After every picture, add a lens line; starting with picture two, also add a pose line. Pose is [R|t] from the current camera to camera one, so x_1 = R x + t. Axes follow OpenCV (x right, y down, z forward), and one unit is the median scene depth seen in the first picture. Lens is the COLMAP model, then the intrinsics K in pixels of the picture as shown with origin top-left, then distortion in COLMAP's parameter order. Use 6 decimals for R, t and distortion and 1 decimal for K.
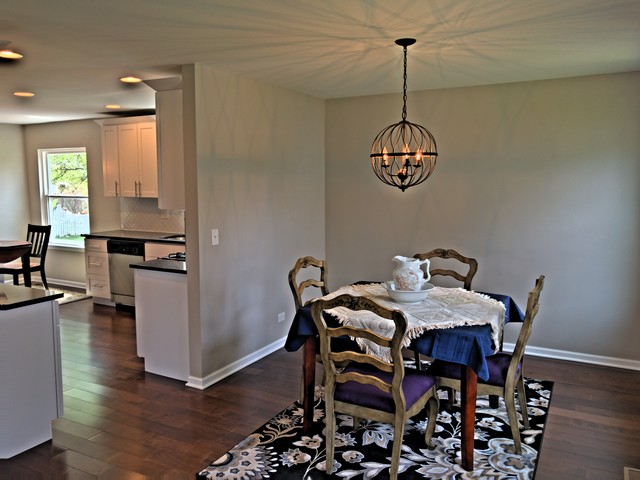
lens RADIAL K [[525.1, 0, 313.2], [0, 525.1, 231.5], [0, 0, 1]] dist [0.017977, -0.003297]
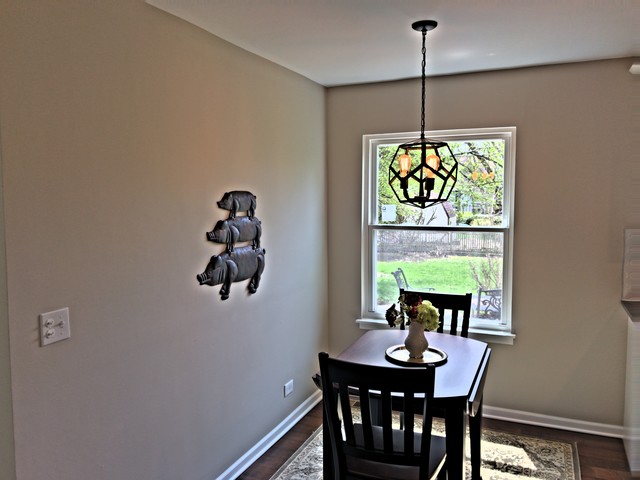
lens RADIAL K [[525.1, 0, 313.2], [0, 525.1, 231.5], [0, 0, 1]] dist [0.017977, -0.003297]
pose [[0.996129, -0.007376, 0.087588, -0.658048], [0.009967, 0.999524, -0.029187, -0.052367], [-0.087331, 0.029947, 0.995729, 0.542895]]
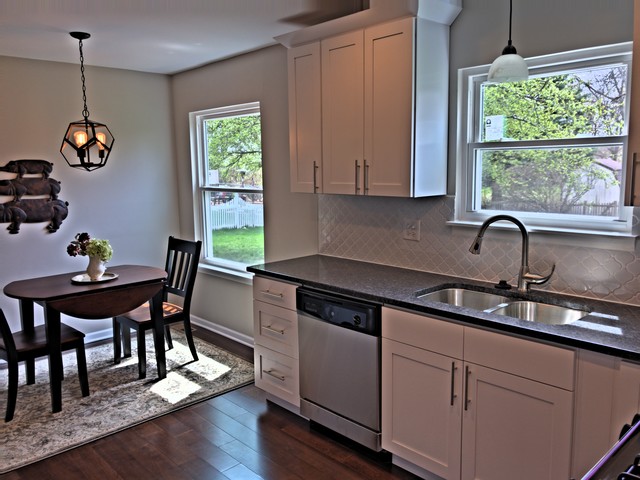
lens RADIAL K [[525.1, 0, 313.2], [0, 525.1, 231.5], [0, 0, 1]] dist [0.017977, -0.003297]
pose [[0.951129, 0.029200, -0.307410, -0.204429], [-0.020705, 0.999309, 0.030860, -0.041290], [0.308099, -0.022987, 0.951077, 0.488570]]
